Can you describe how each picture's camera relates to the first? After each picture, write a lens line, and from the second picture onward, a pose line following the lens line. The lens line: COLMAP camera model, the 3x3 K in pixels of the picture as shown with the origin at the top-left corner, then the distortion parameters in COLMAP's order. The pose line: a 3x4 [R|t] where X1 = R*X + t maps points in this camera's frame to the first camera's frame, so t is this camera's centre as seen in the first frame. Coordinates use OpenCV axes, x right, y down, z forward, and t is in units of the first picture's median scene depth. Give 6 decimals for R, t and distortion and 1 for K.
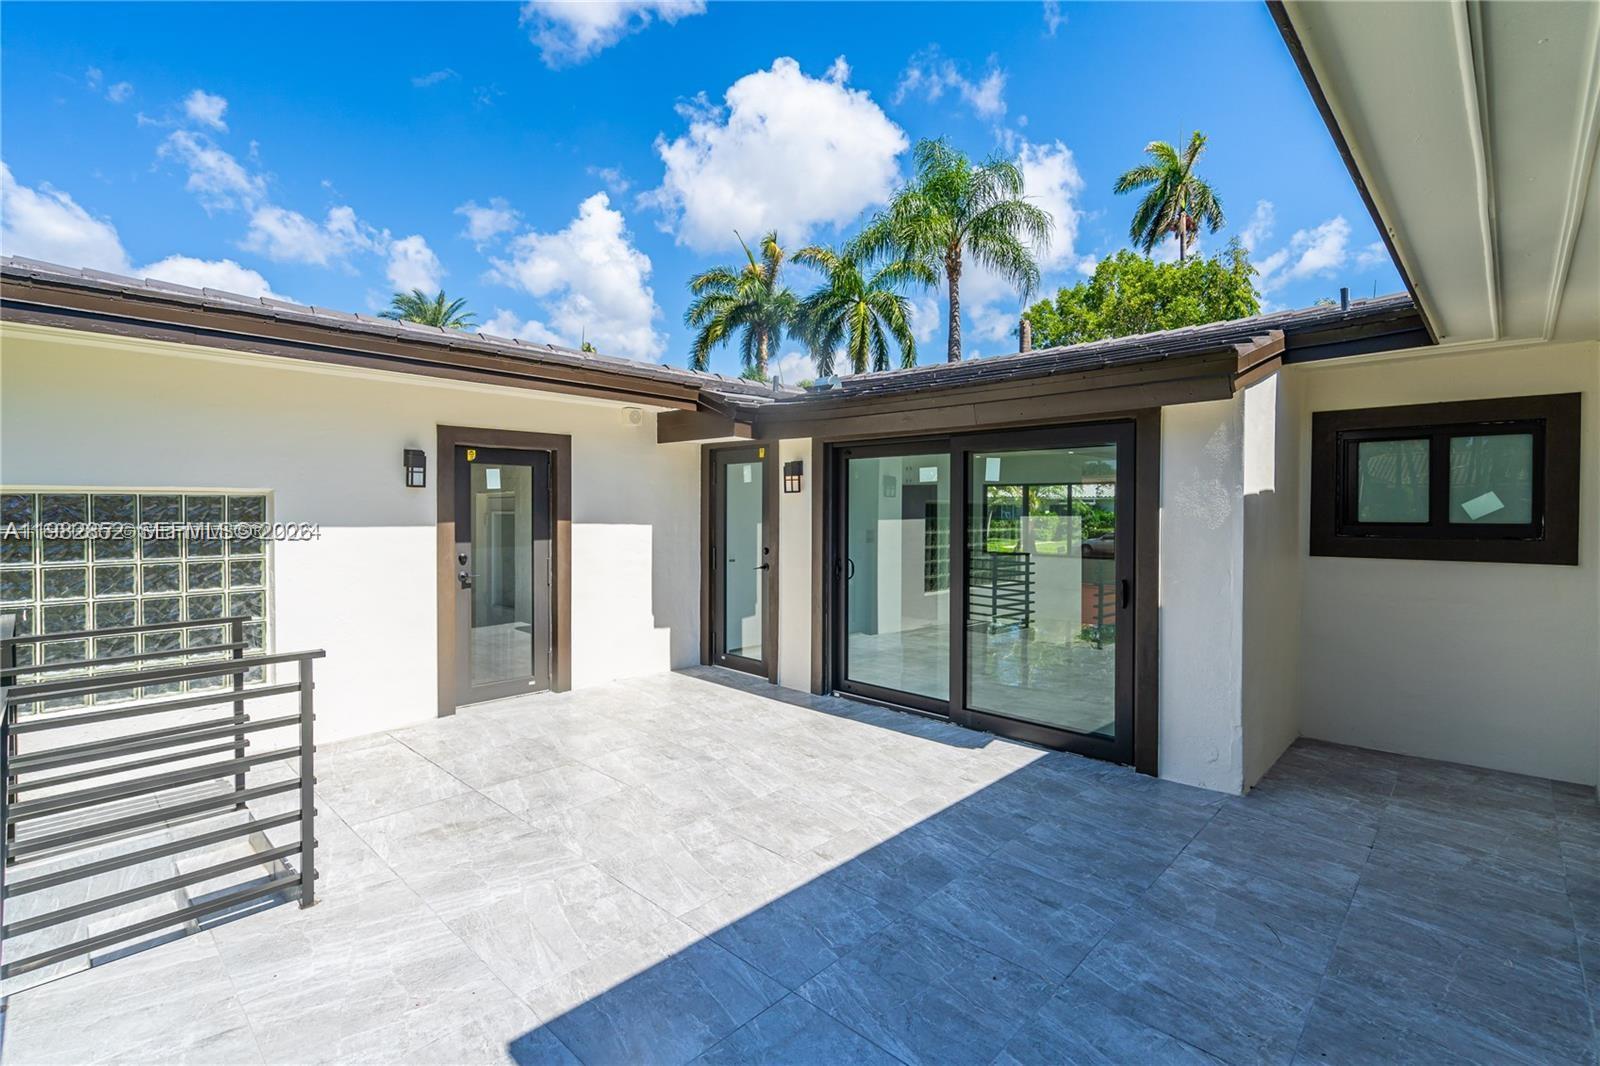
lens RADIAL K [[734.2, 0, 805.4], [0, 734.2, 528.0], [0, 0, 1]] dist [-0.001641, 0.000555]
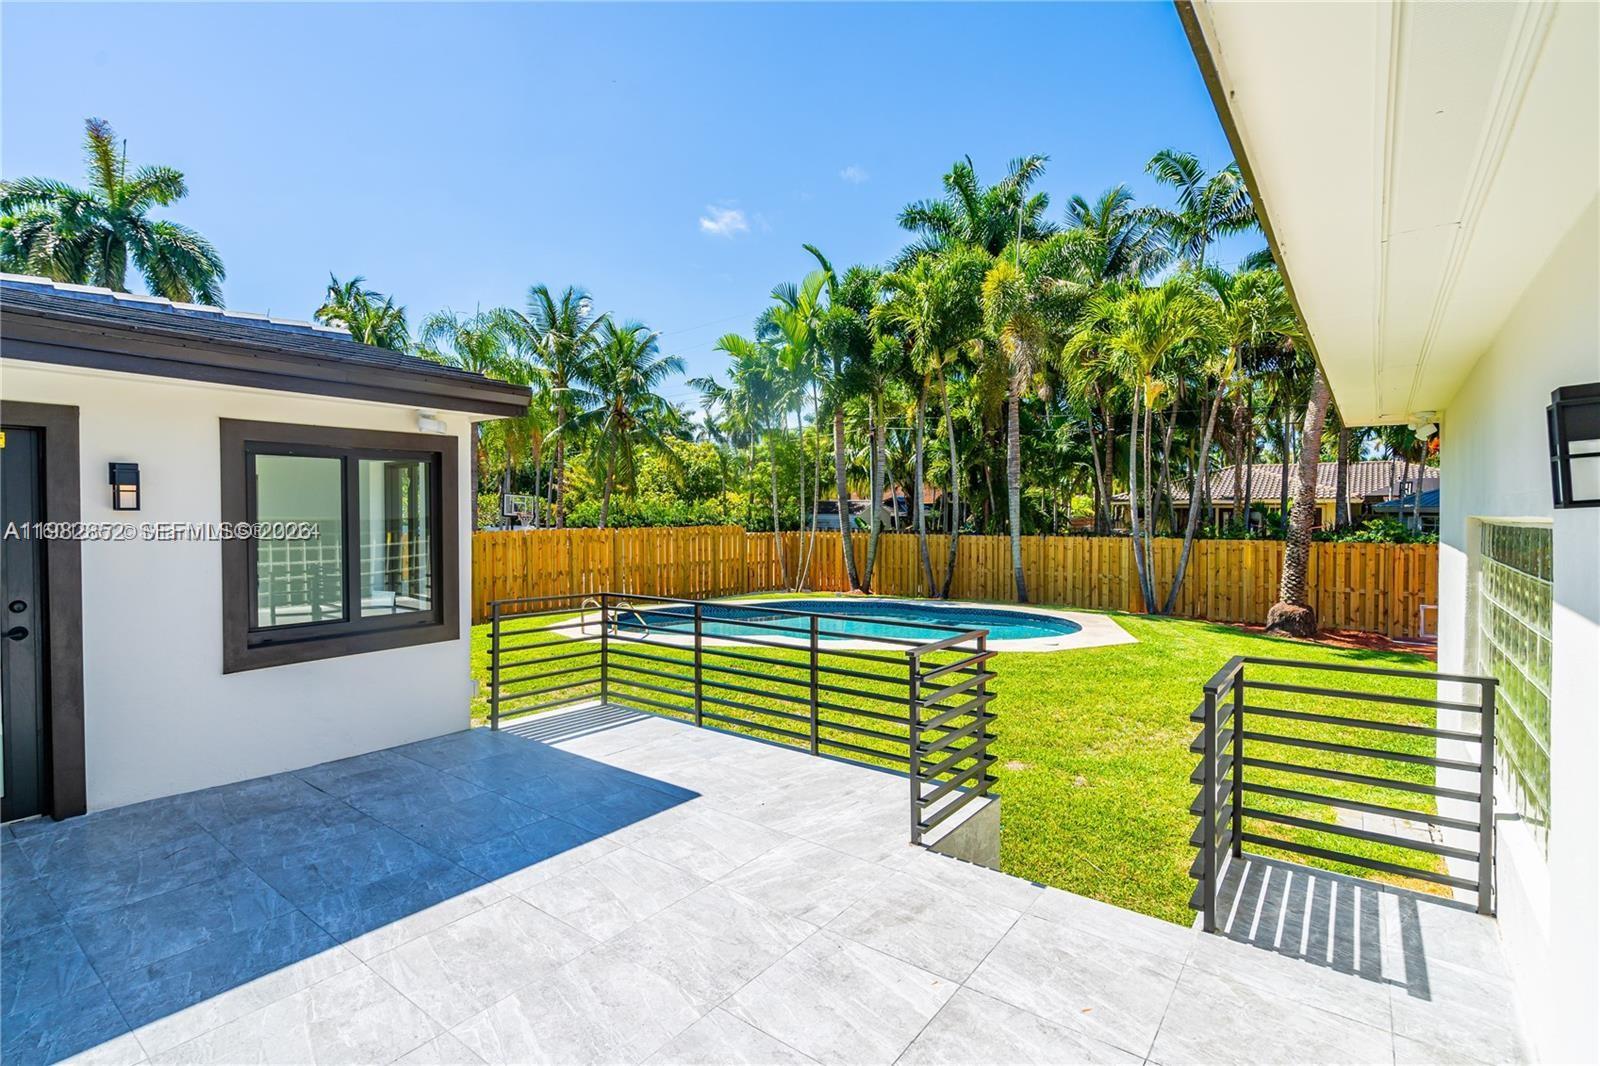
lens RADIAL K [[734.2, 0, 799.2], [0, 734.2, 525.8], [0, 0, 1]] dist [-0.001641, 0.000555]
pose [[-0.993470, 0.007389, -0.113857, -0.302347], [0.002213, 0.998961, 0.045518, -0.096527], [0.114075, 0.044968, -0.992454, 2.048141]]
